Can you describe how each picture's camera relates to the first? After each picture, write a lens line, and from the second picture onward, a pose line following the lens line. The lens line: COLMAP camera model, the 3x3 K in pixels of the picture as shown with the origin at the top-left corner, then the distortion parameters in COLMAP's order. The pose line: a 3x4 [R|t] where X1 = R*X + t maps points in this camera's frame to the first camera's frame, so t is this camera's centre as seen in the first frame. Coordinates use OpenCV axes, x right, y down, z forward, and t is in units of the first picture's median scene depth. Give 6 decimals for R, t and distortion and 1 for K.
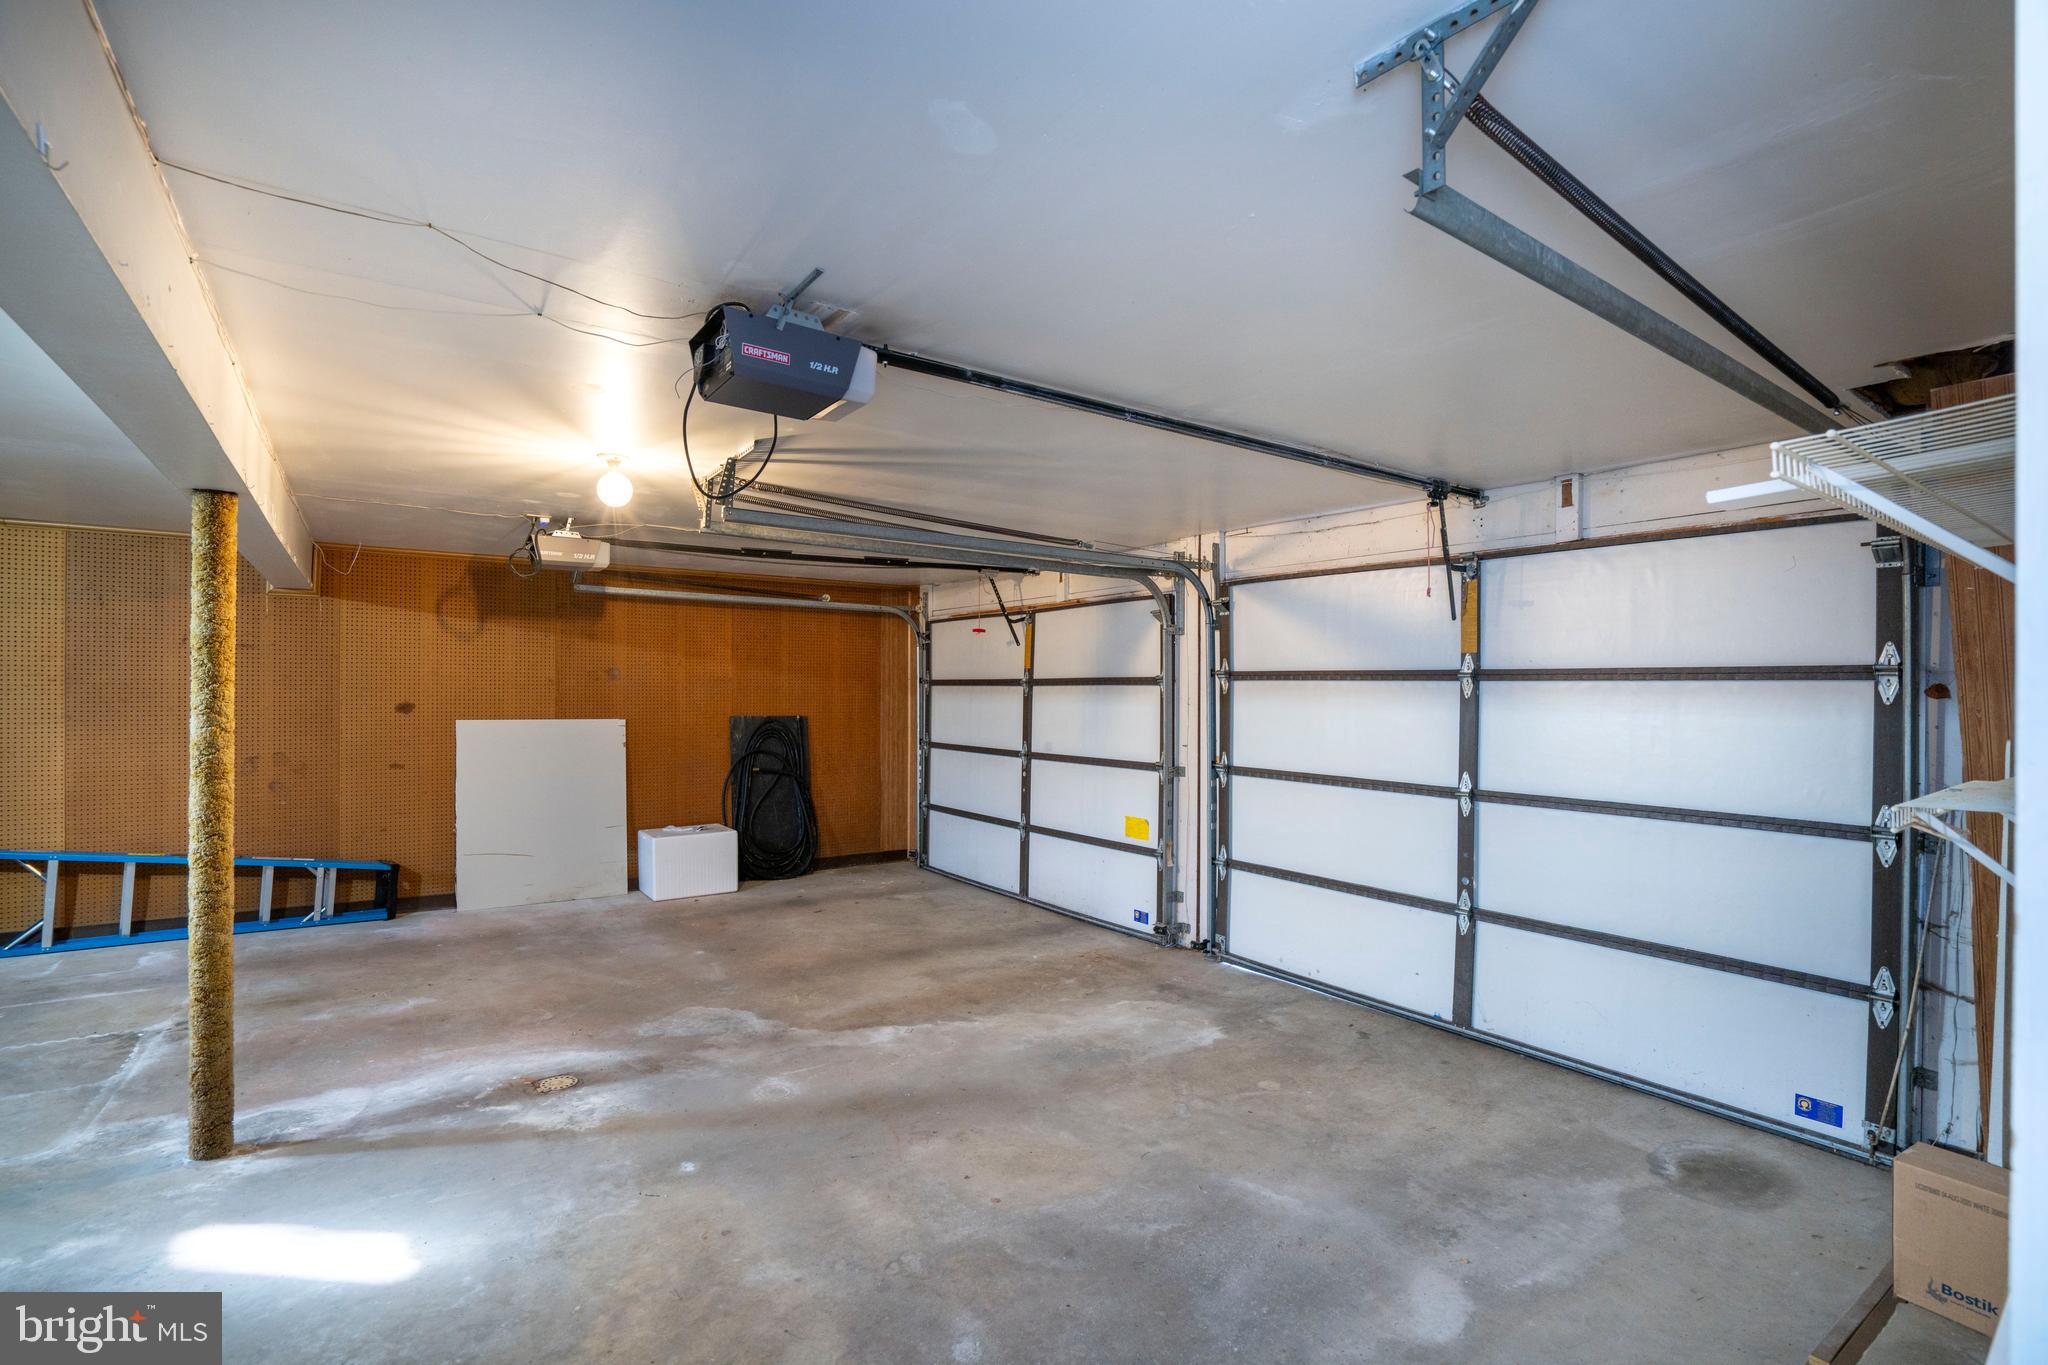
lens RADIAL K [[944.7, 0, 1019.3], [0, 944.7, 688.6], [0, 0, 1]] dist [-0.068156, 0.027650]
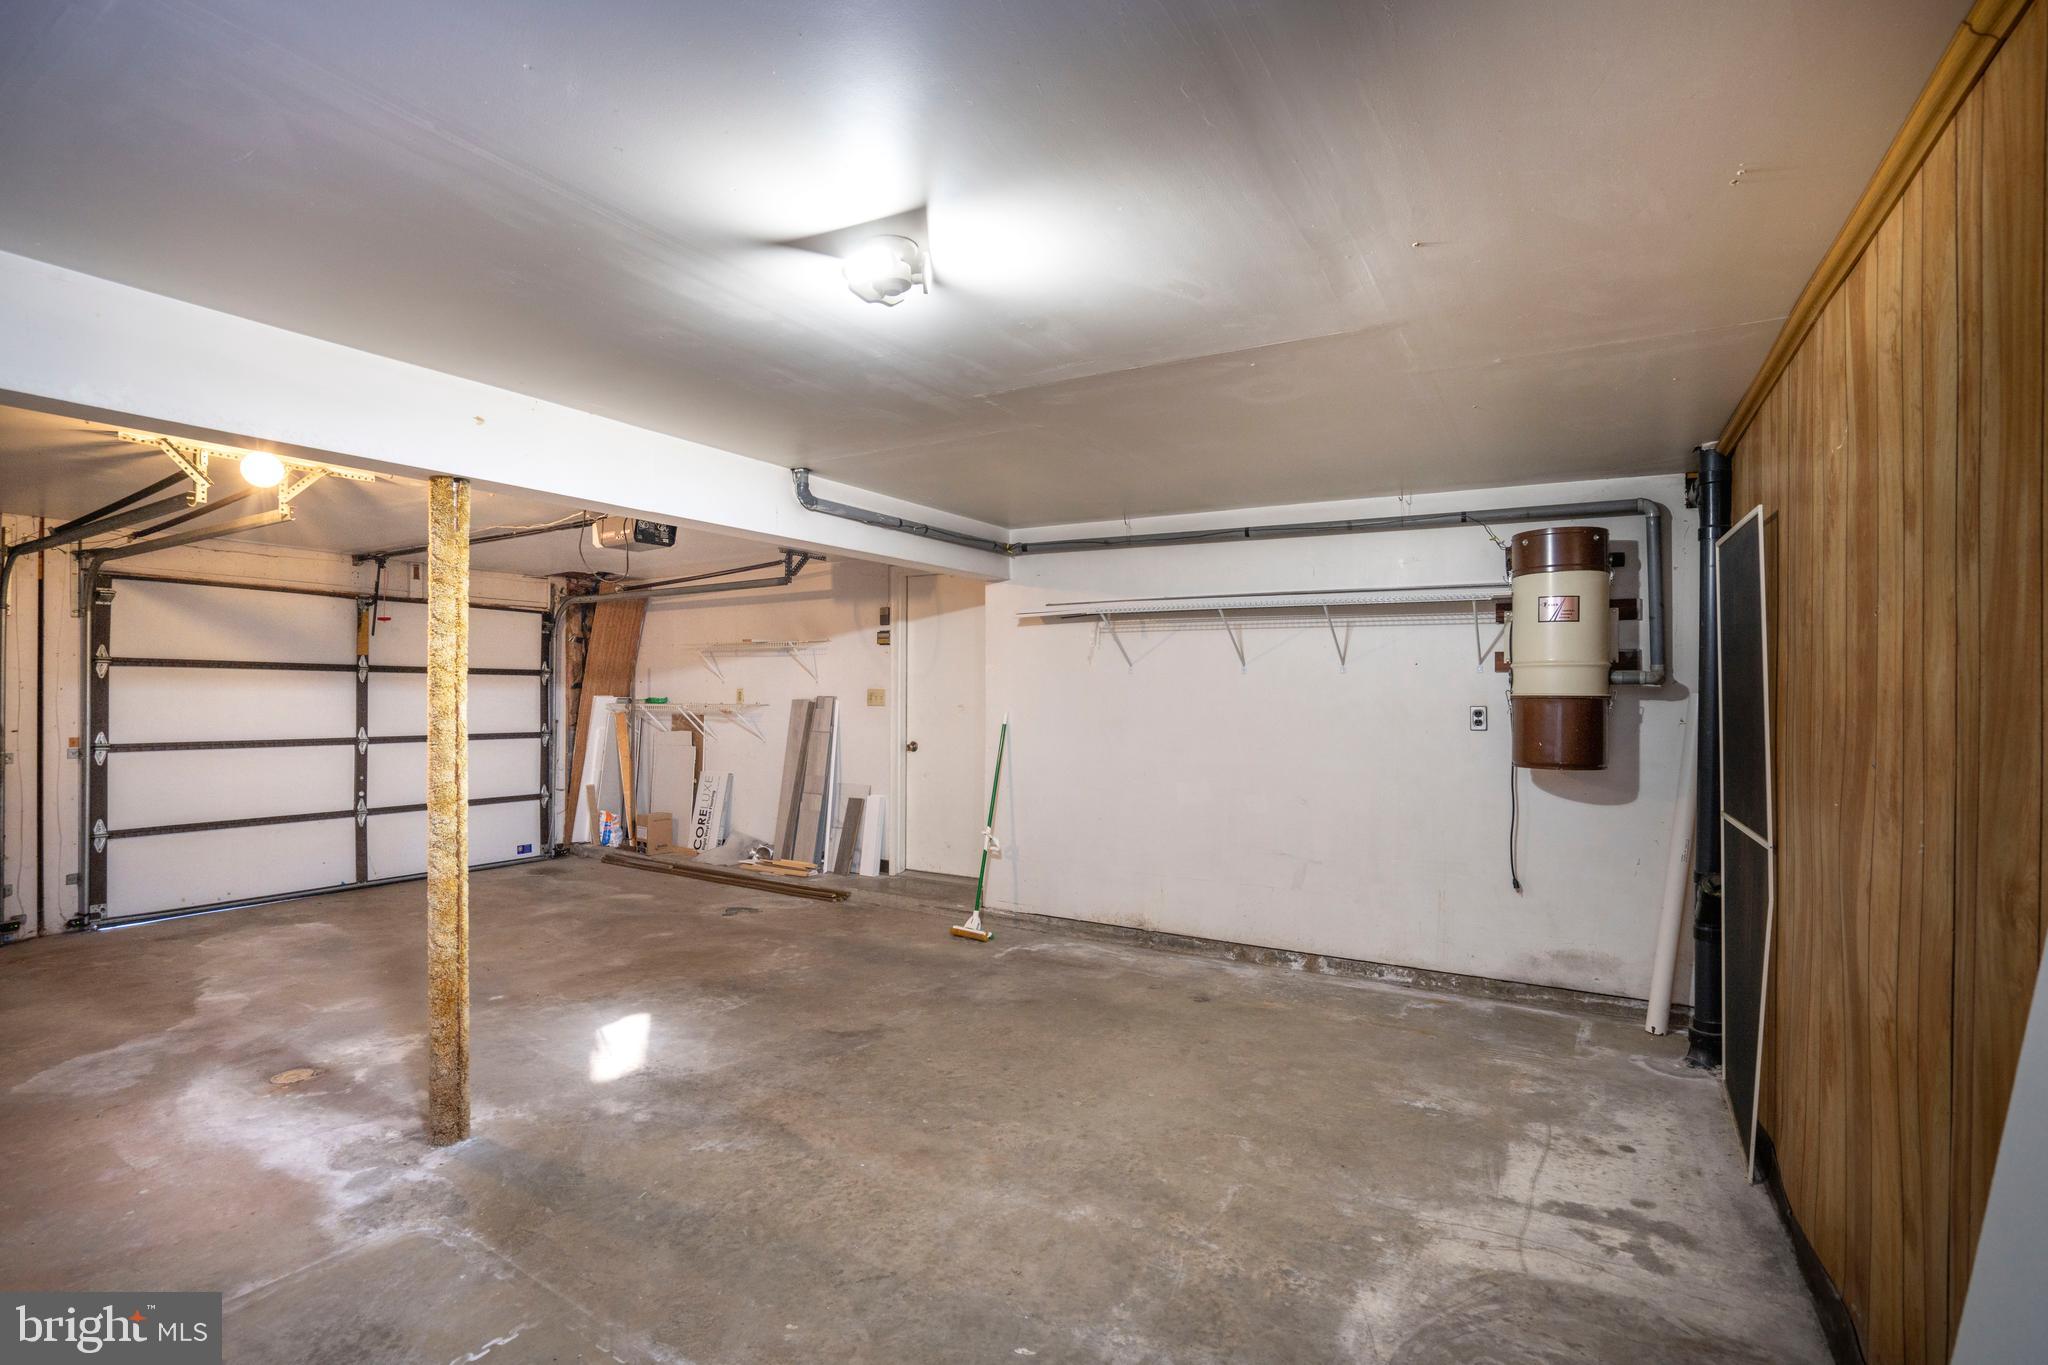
lens RADIAL K [[944.7, 0, 1019.3], [0, 944.7, 688.6], [0, 0, 1]] dist [-0.068156, 0.027650]
pose [[-0.410243, -0.006831, 0.911951, -1.425148], [-0.011312, 0.999933, 0.002401, 0.004133], [-0.911906, -0.009331, -0.410293, 0.584419]]
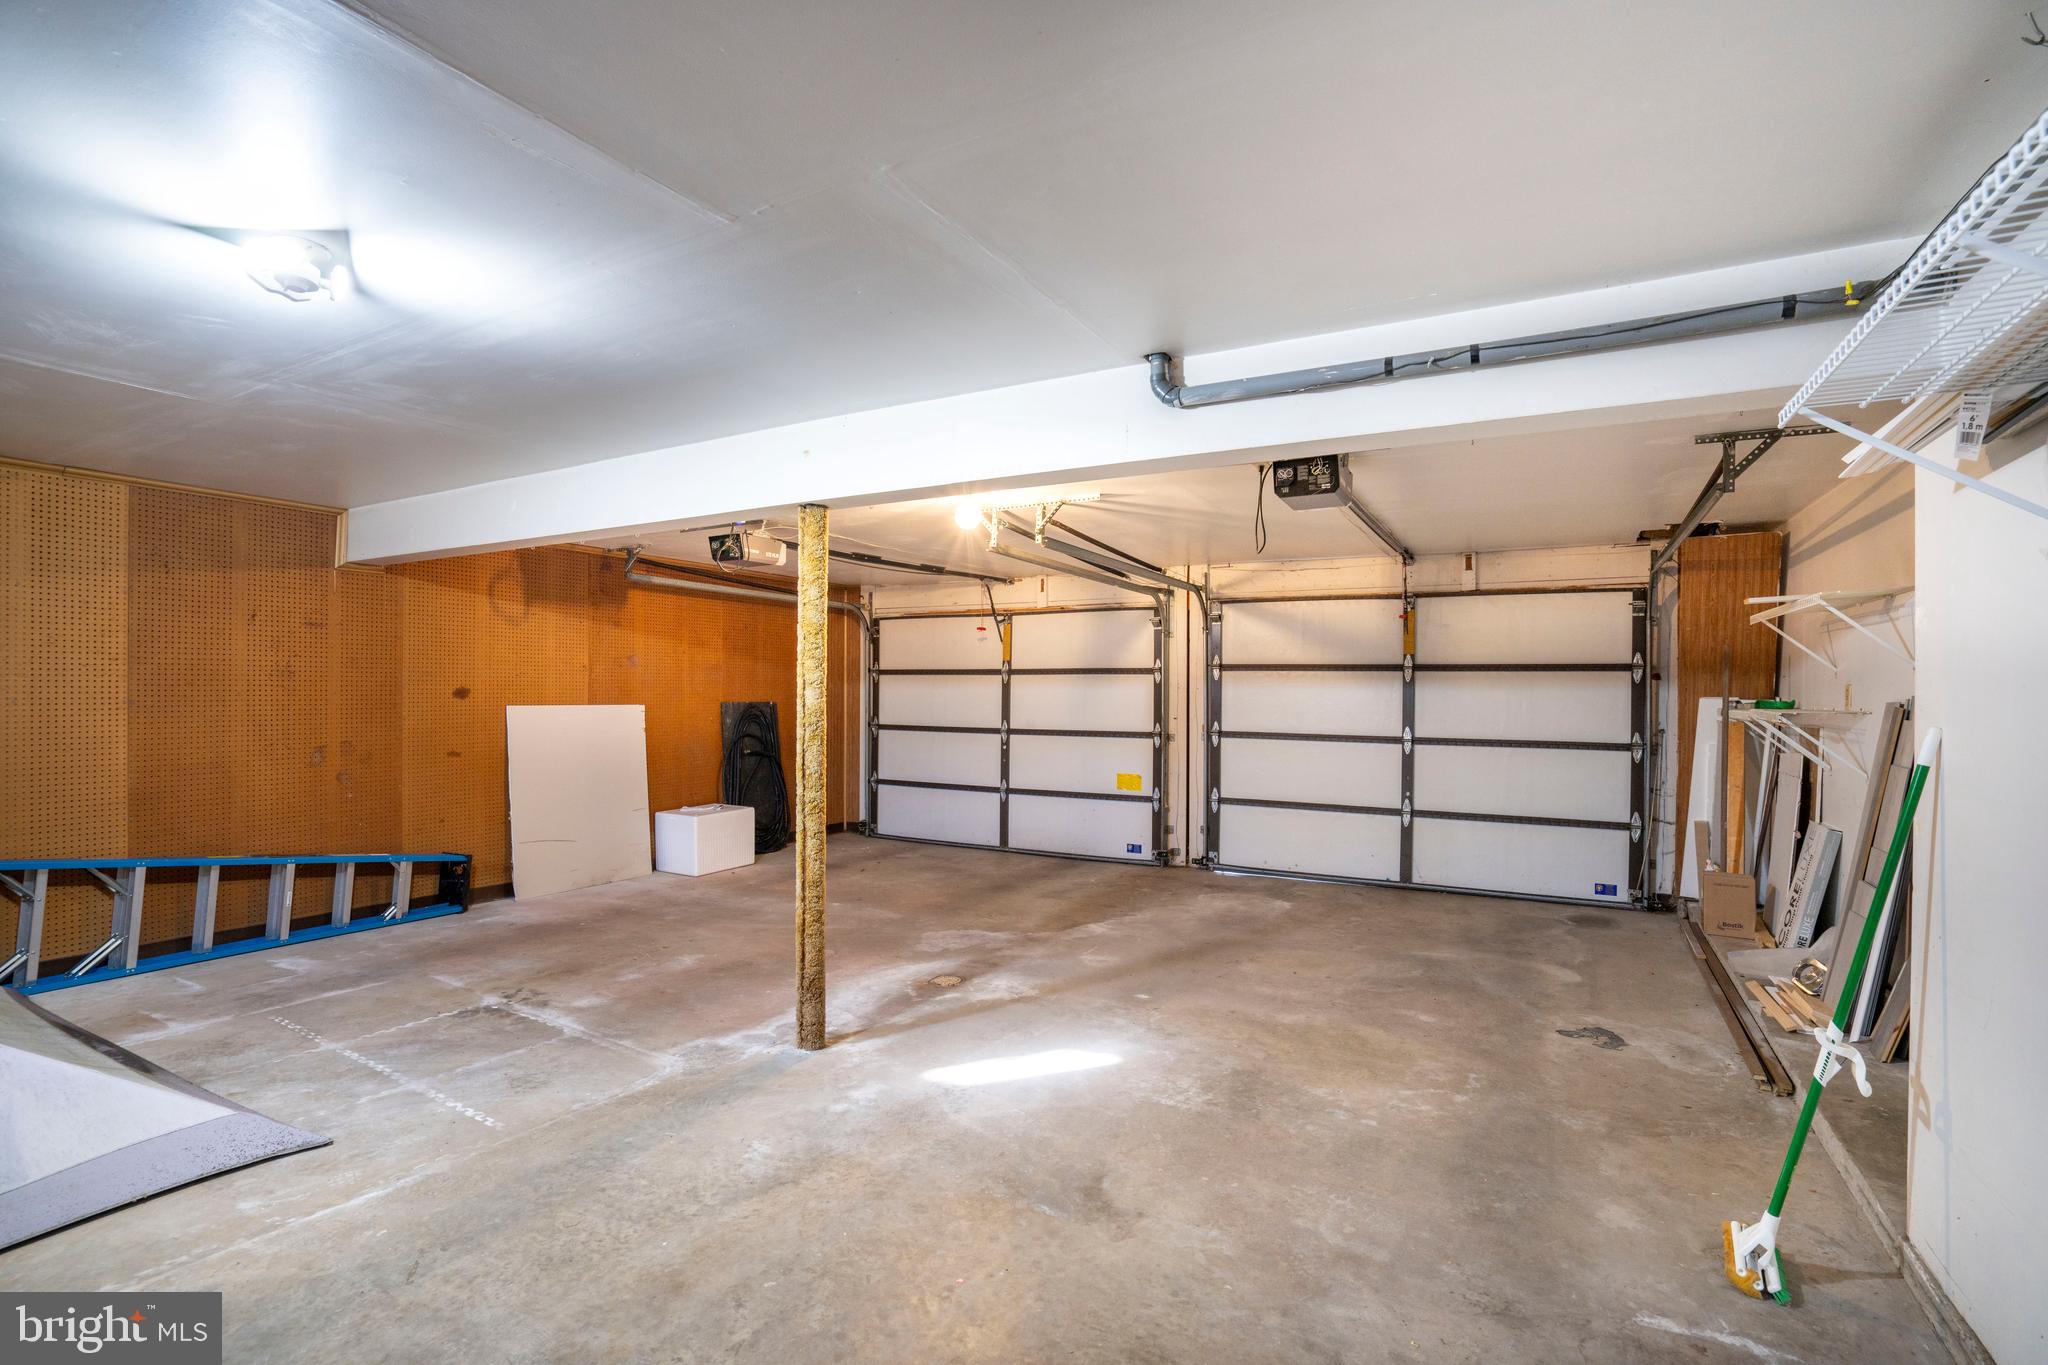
lens RADIAL K [[944.7, 0, 1019.3], [0, 944.7, 688.6], [0, 0, 1]] dist [-0.068156, 0.027650]
pose [[0.900138, 0.000176, 0.435605, -0.818895], [-0.001695, 0.999994, 0.003098, 0.017706], [-0.435602, -0.003527, 0.900133, -0.174661]]
